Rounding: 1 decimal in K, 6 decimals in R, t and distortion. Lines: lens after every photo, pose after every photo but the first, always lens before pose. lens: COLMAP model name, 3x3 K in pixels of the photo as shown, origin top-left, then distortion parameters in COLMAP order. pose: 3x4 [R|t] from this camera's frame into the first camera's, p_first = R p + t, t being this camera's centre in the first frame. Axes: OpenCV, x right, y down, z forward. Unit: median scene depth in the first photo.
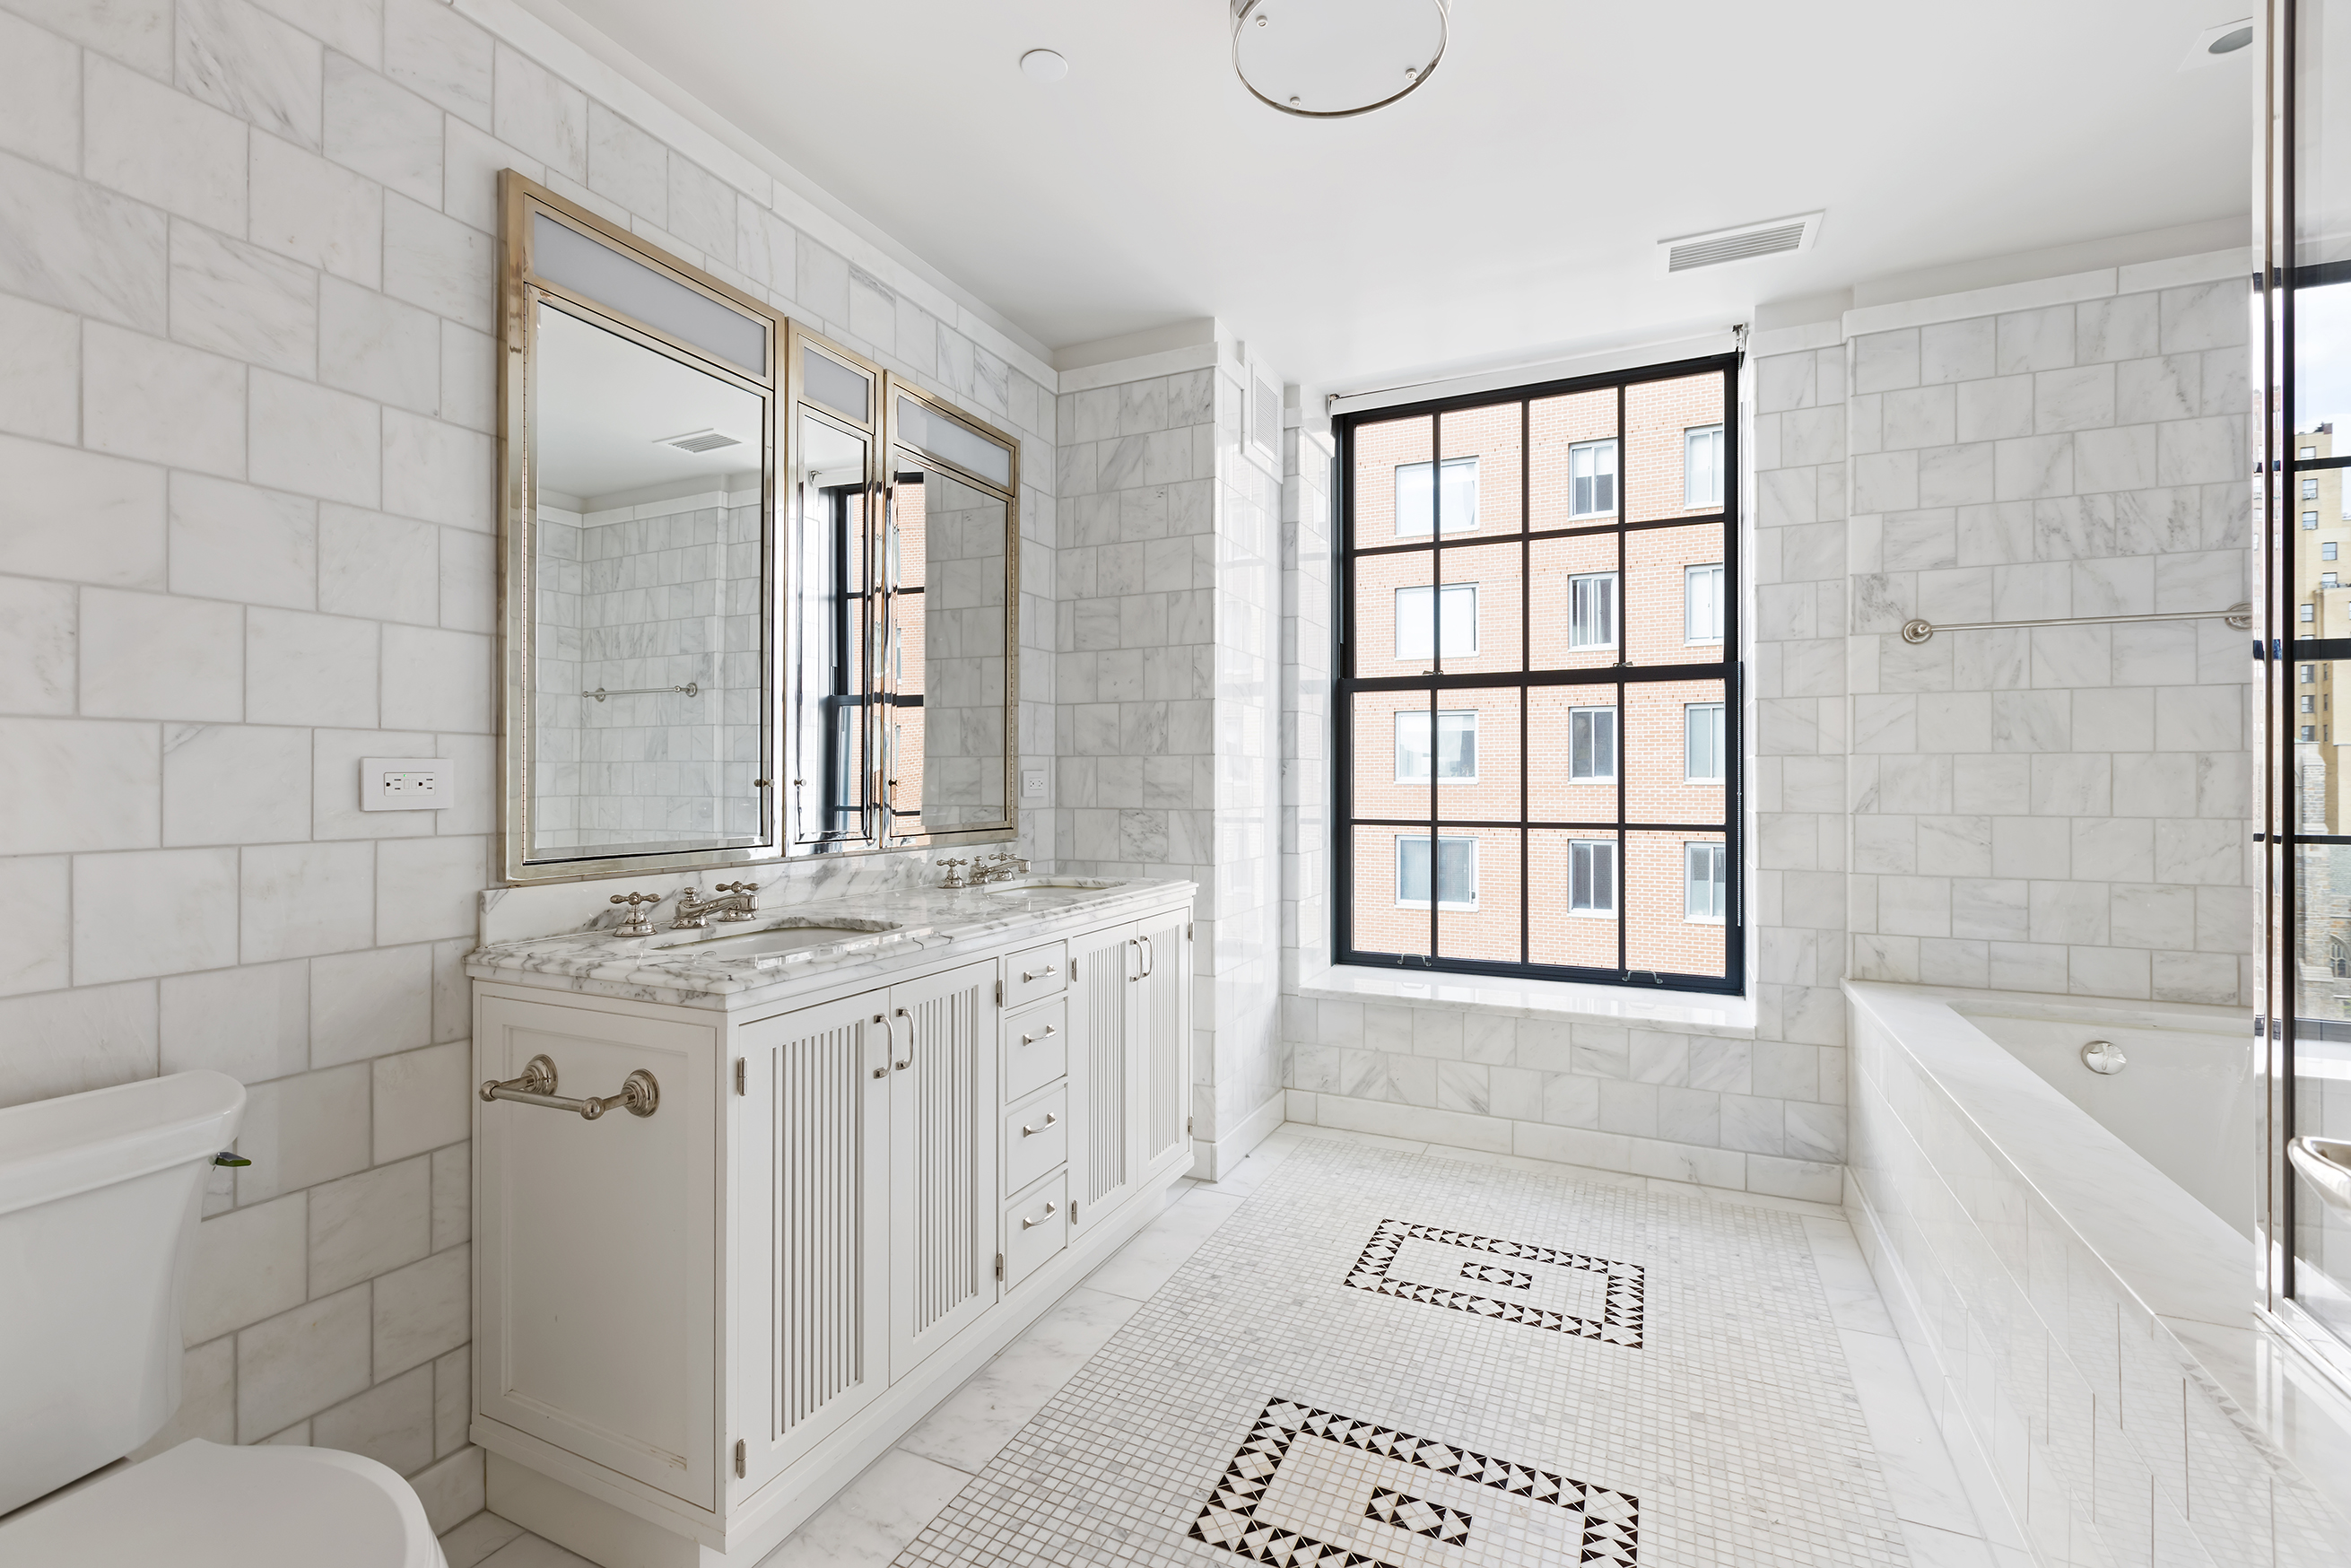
lens RADIAL K [[1215.3, 0, 1180.3], [0, 1215.3, 761.5], [0, 0, 1]] dist [0.001710, 0.001807]
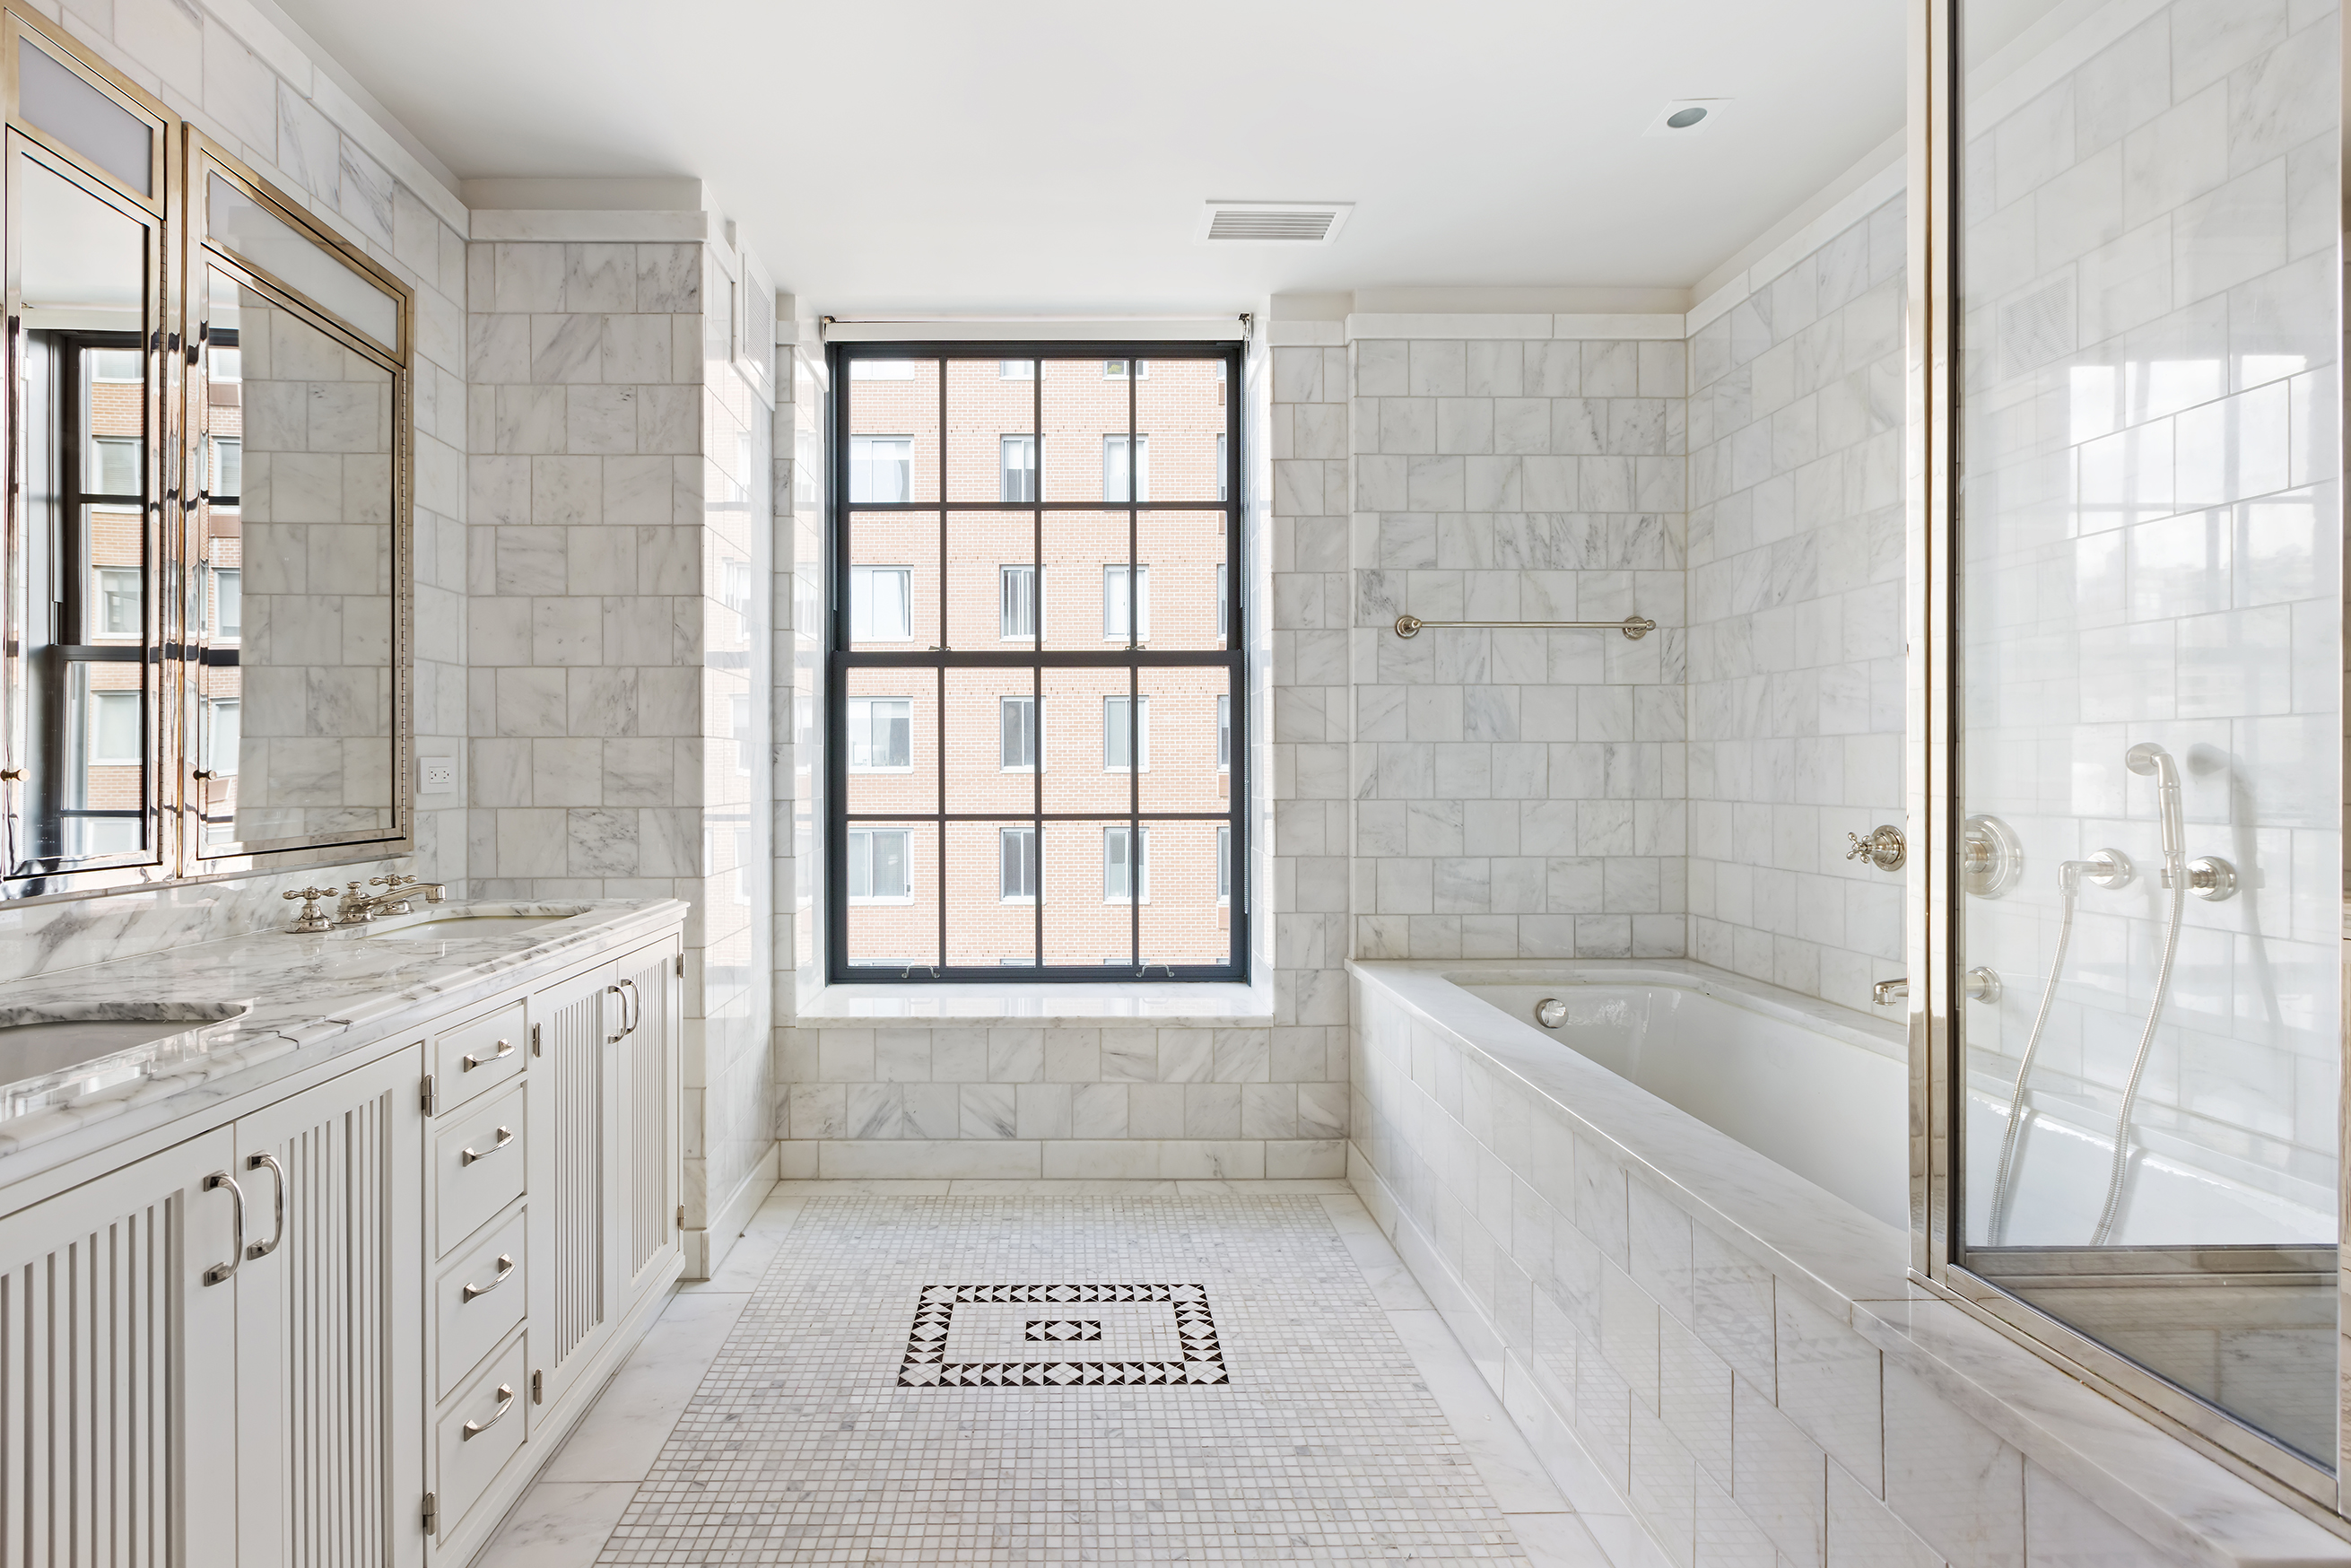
lens RADIAL K [[1215.3, 0, 1180.3], [0, 1215.3, 761.5], [0, 0, 1]] dist [0.001710, 0.001807]
pose [[0.885954, -0.000249, 0.463774, -0.061645], [-0.003734, 0.999964, 0.007670, 0.002971], [-0.463759, -0.008528, 0.885921, 0.154519]]
